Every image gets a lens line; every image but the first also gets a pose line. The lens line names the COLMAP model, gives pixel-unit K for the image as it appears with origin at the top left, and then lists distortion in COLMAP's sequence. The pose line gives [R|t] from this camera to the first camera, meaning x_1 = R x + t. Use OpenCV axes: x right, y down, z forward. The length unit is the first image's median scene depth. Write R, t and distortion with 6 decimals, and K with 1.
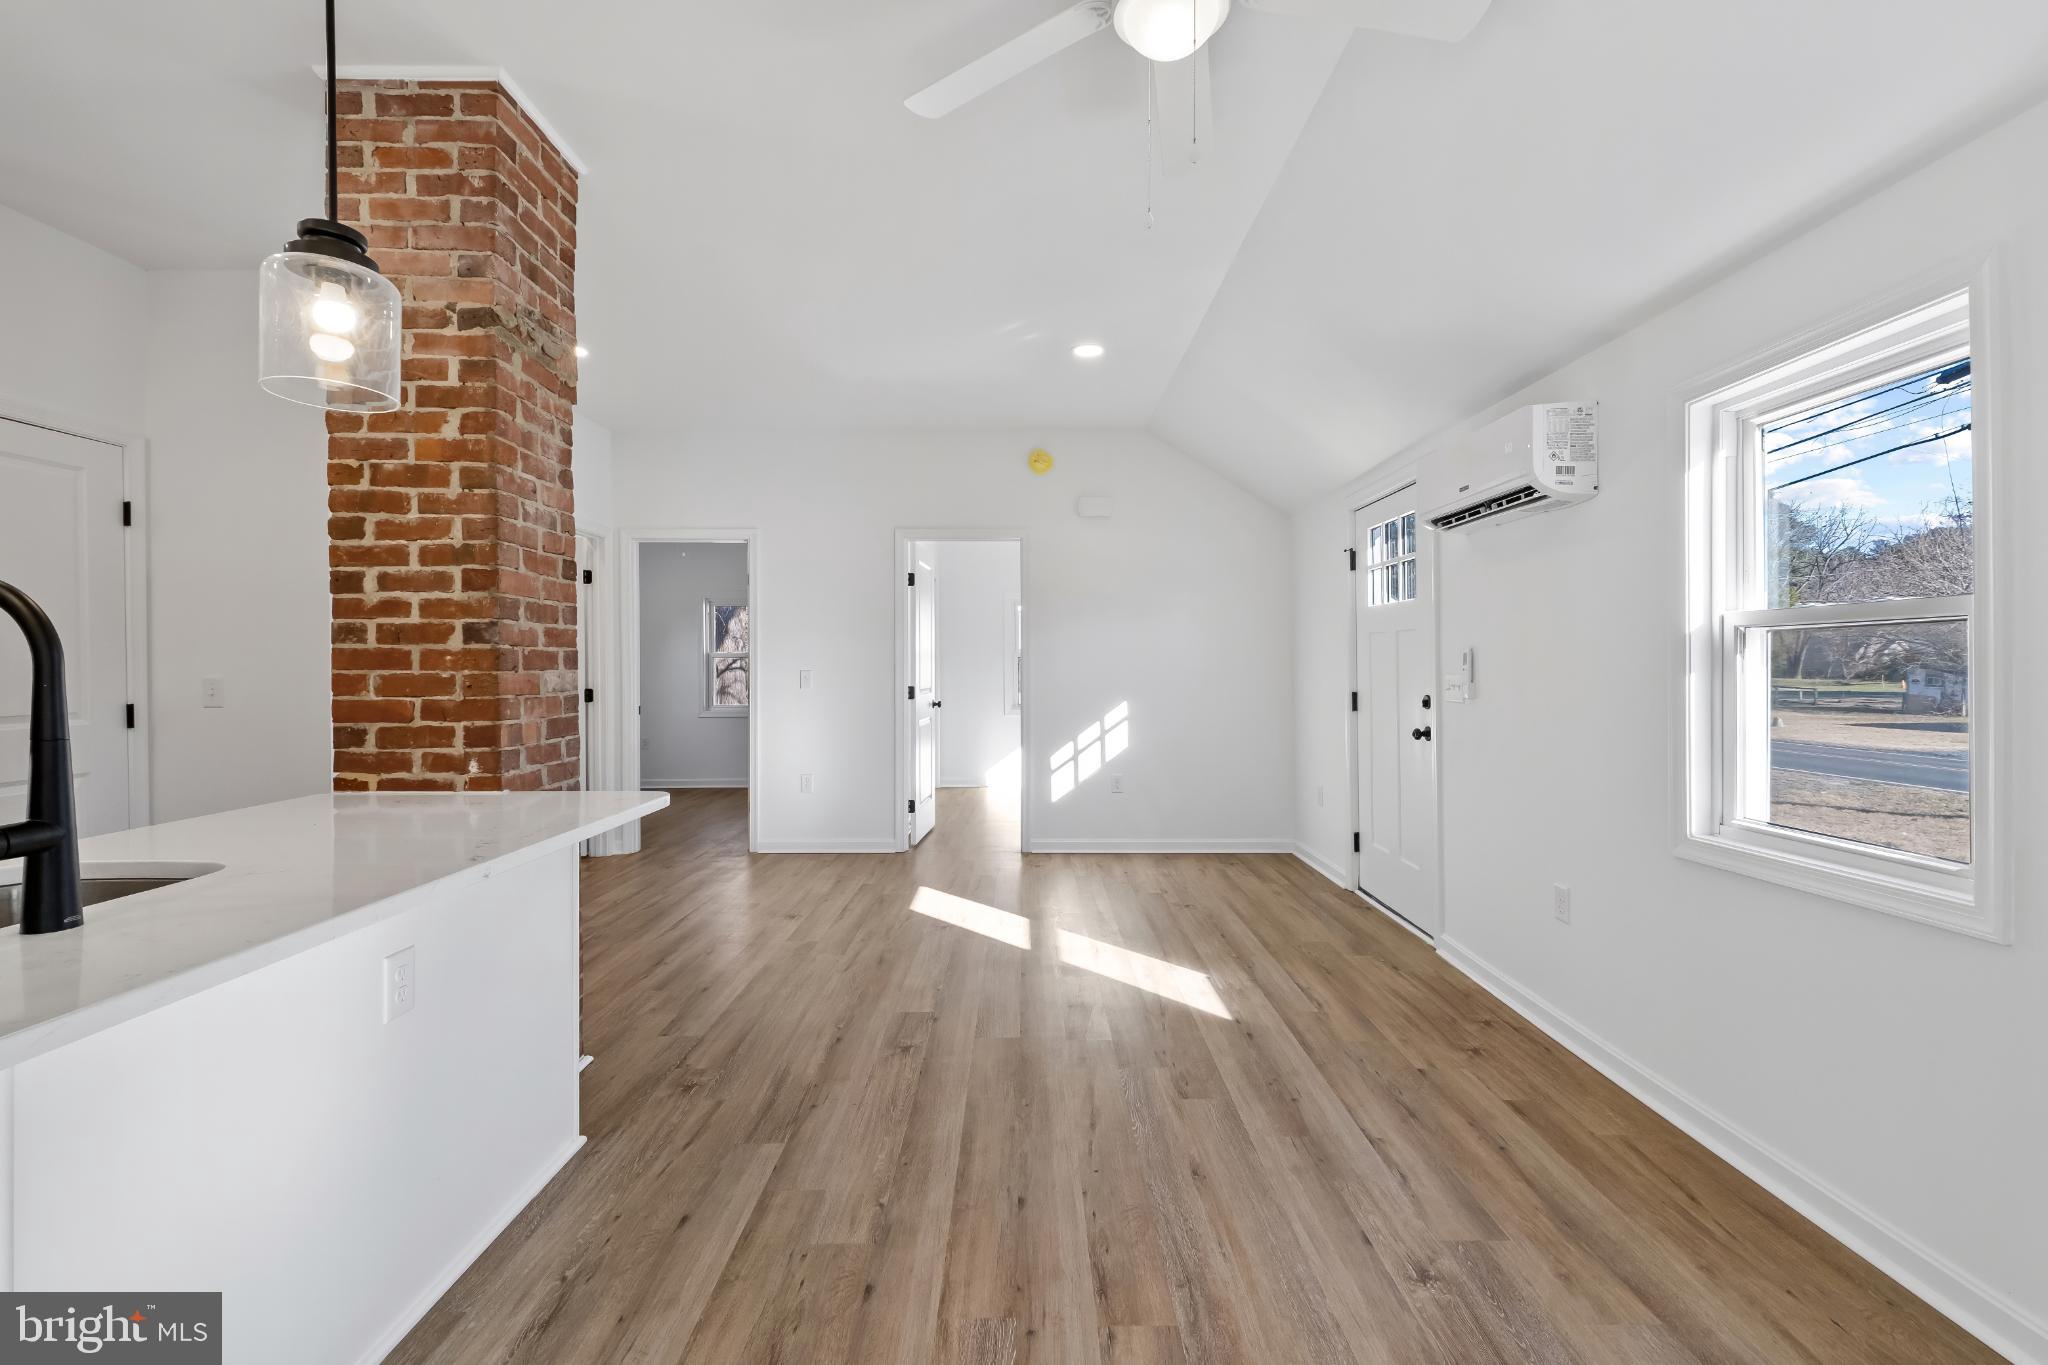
lens RADIAL K [[876.6, 0, 1044.9], [0, 876.6, 679.2], [0, 0, 1]] dist [0.005364, -0.002070]
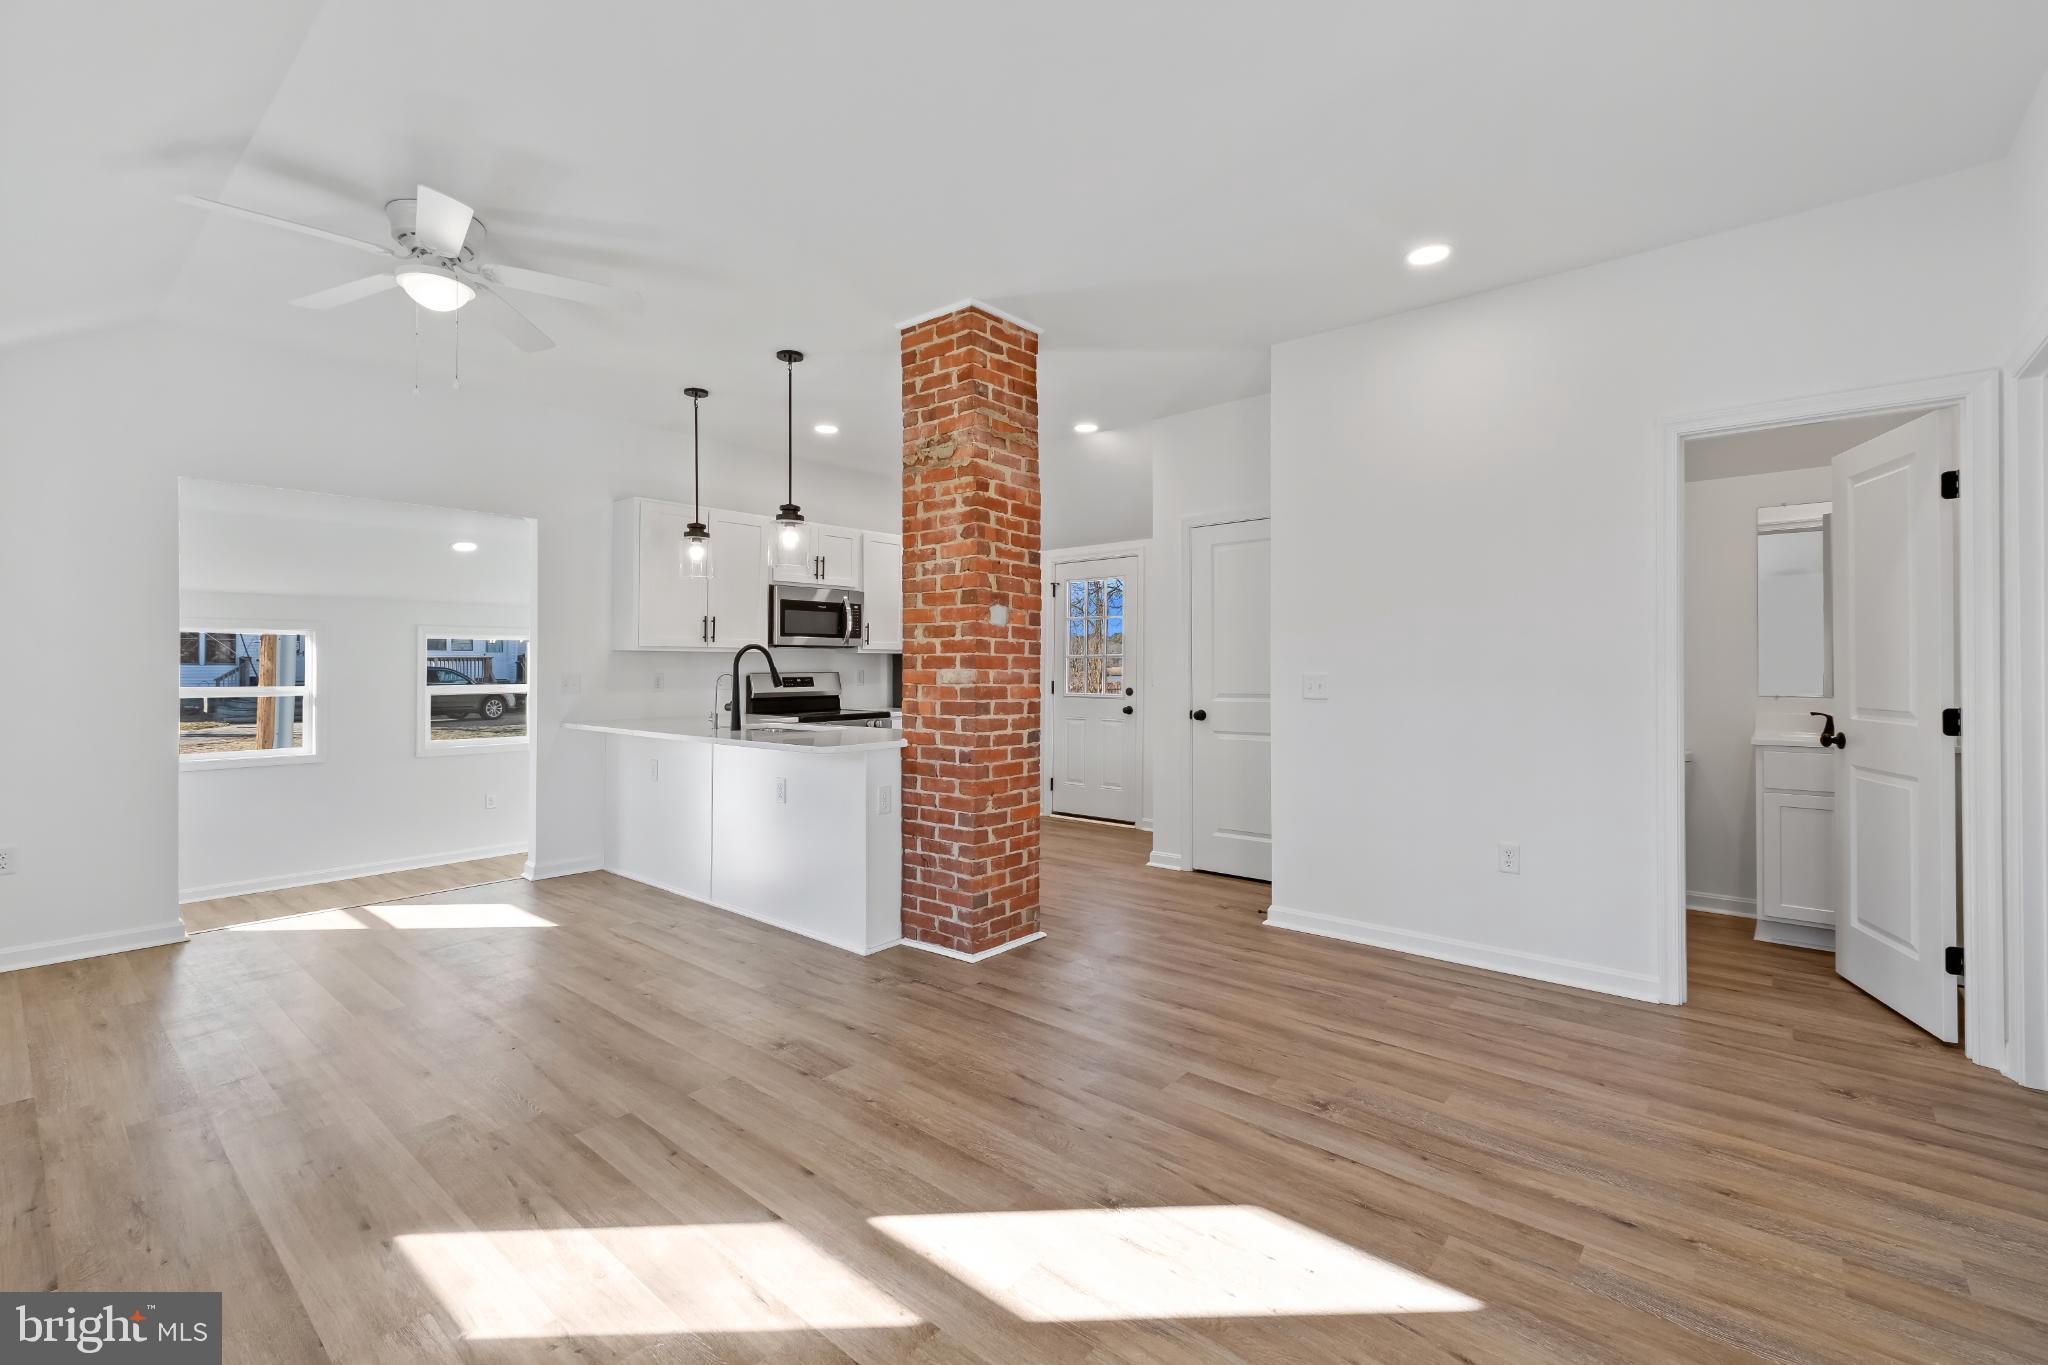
lens RADIAL K [[901.2, 0, 1027.5], [0, 901.2, 666.1], [0, 0, 1]] dist [0.011337, -0.002961]
pose [[-0.670516, 0.006050, -0.741871, 0.497844], [-0.006485, 0.999881, 0.014015, -0.039271], [0.741867, 0.014209, -0.670397, 2.247520]]
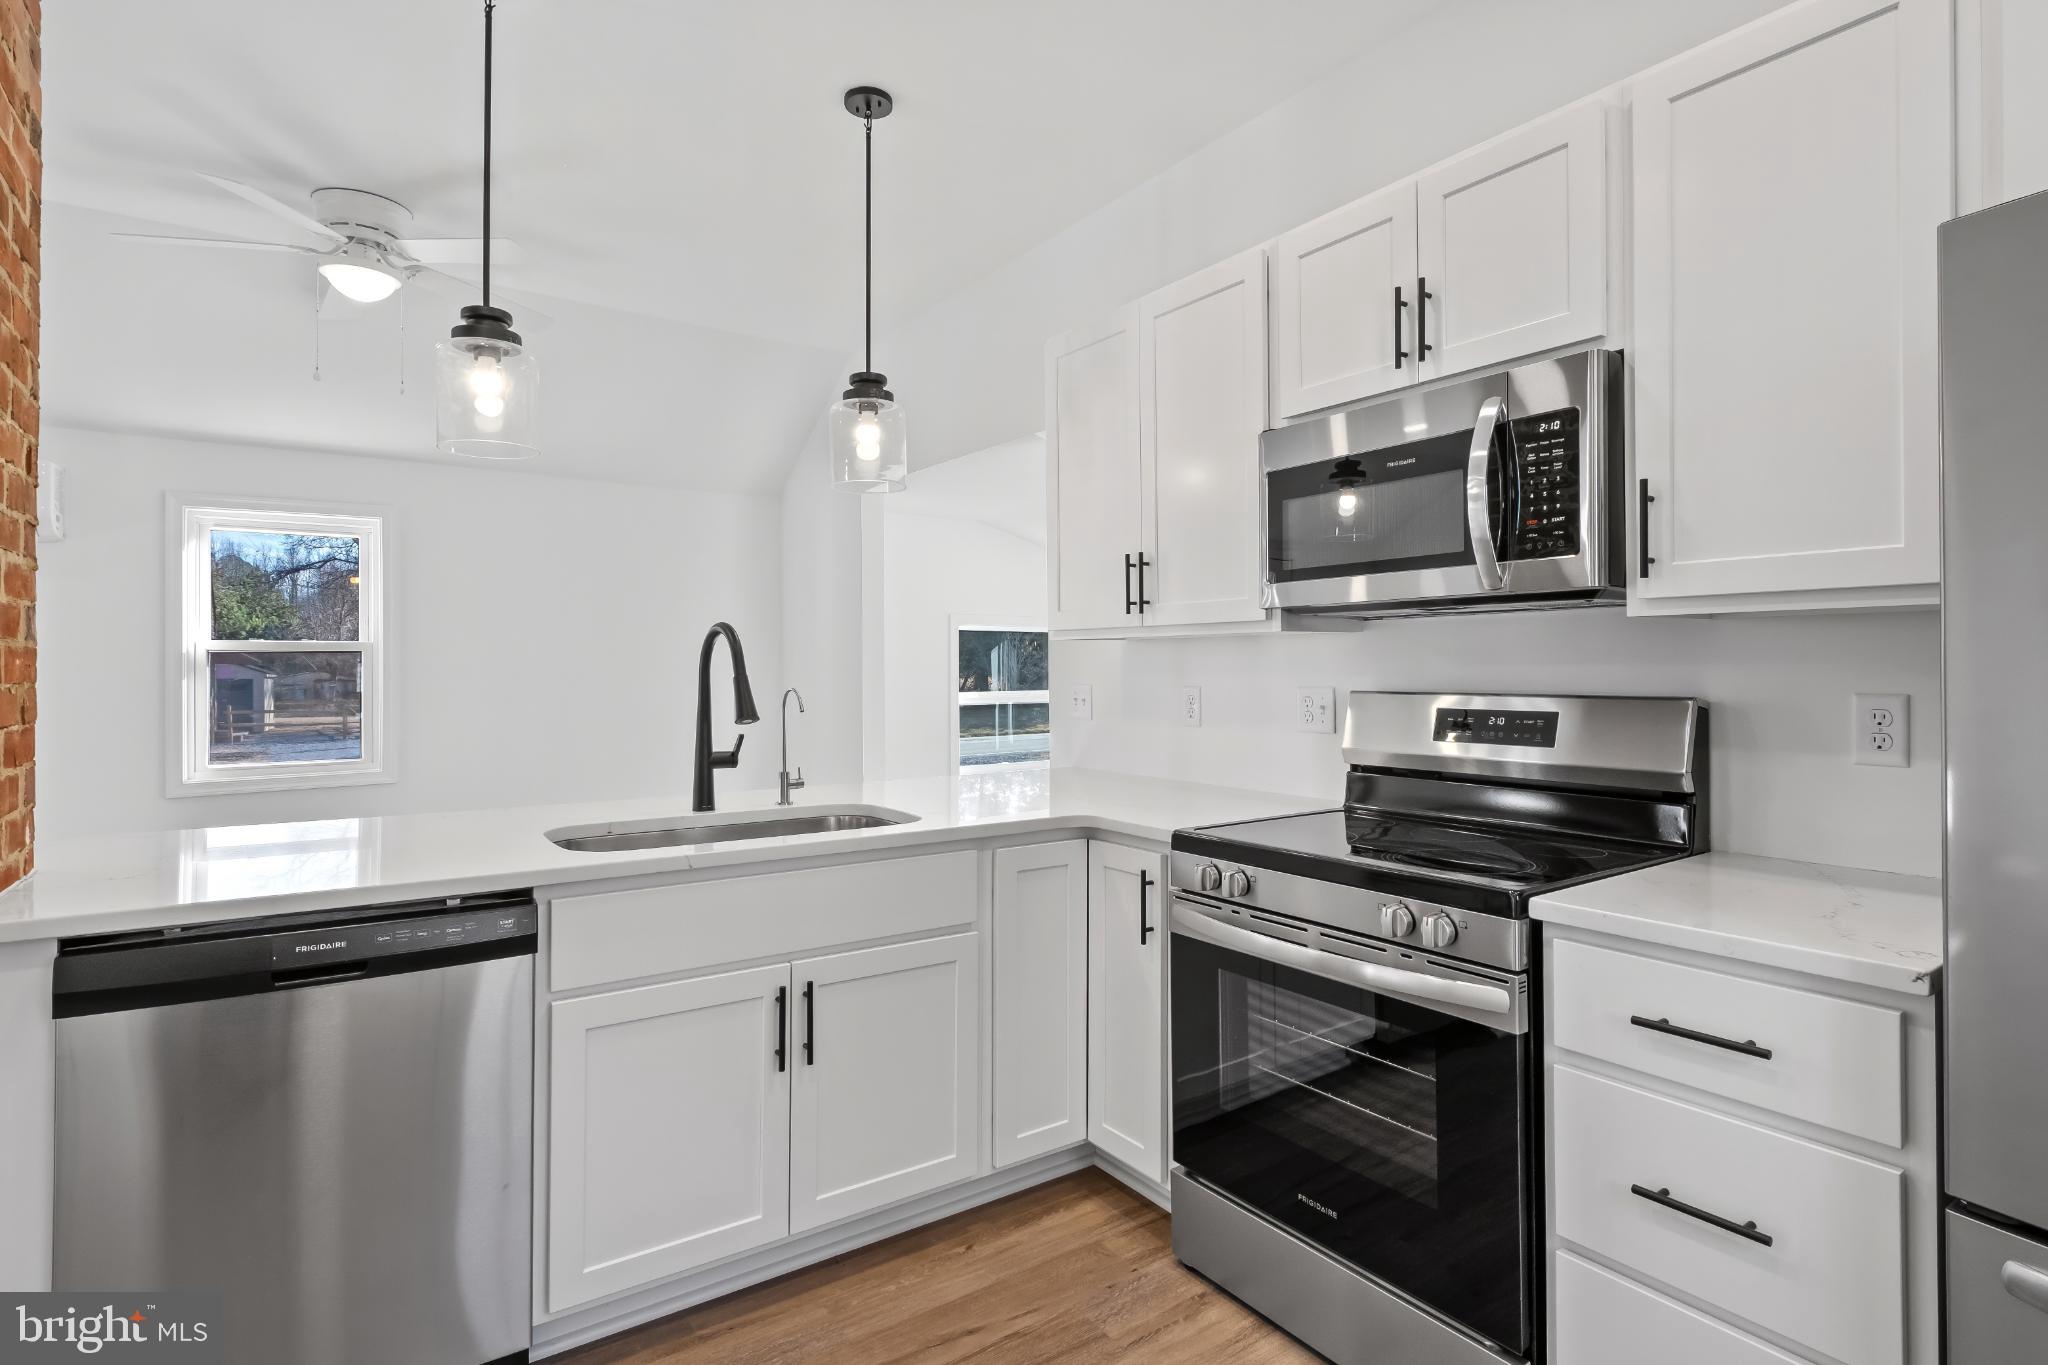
lens RADIAL K [[1010.9, 0, 1025.9], [0, 1010.9, 669.4], [0, 0, 1]] dist [0.003969, 0.000328]
pose [[-0.554601, 0.004056, 0.832106, -1.560732], [0.015334, 0.999868, 0.005346, -0.010987], [-0.831975, 0.015724, -0.554590, 0.767511]]
